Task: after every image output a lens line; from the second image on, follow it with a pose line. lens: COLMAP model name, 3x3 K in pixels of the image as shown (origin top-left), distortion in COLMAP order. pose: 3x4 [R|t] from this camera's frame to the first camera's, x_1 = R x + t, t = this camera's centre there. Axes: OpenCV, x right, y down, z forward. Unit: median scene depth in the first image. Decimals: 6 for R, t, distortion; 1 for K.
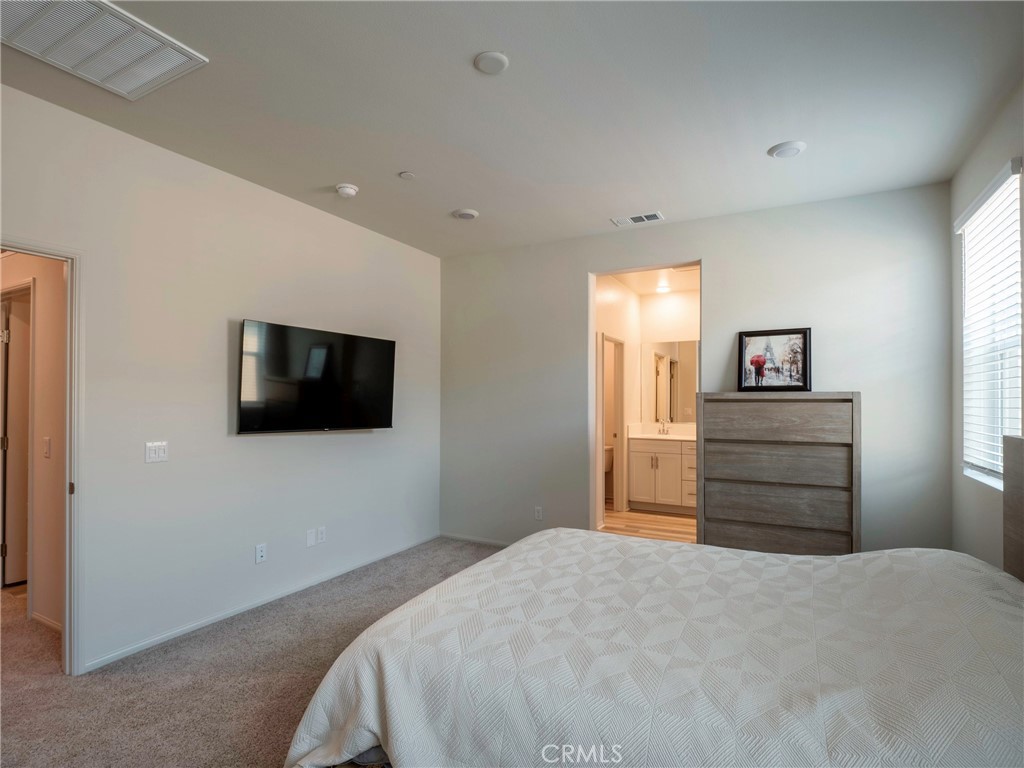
lens RADIAL K [[520.9, 0, 512.0], [0, 520.9, 384.0], [0, 0, 1]] dist [0.000316, -0.000535]
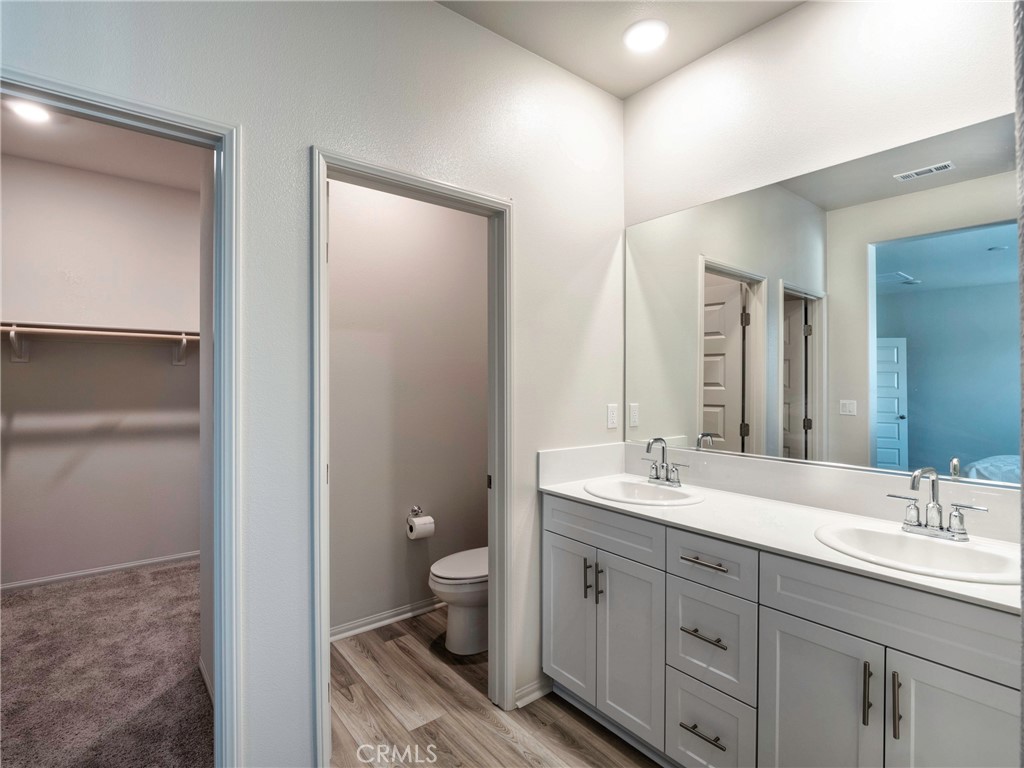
lens RADIAL K [[520.9, 0, 512.0], [0, 520.9, 384.0], [0, 0, 1]] dist [0.000316, -0.000535]
pose [[0.922177, 0.006215, -0.386719, 0.340095], [0.006185, 0.999506, 0.030811, 0.021975], [0.386719, -0.030805, 0.921683, 0.674637]]
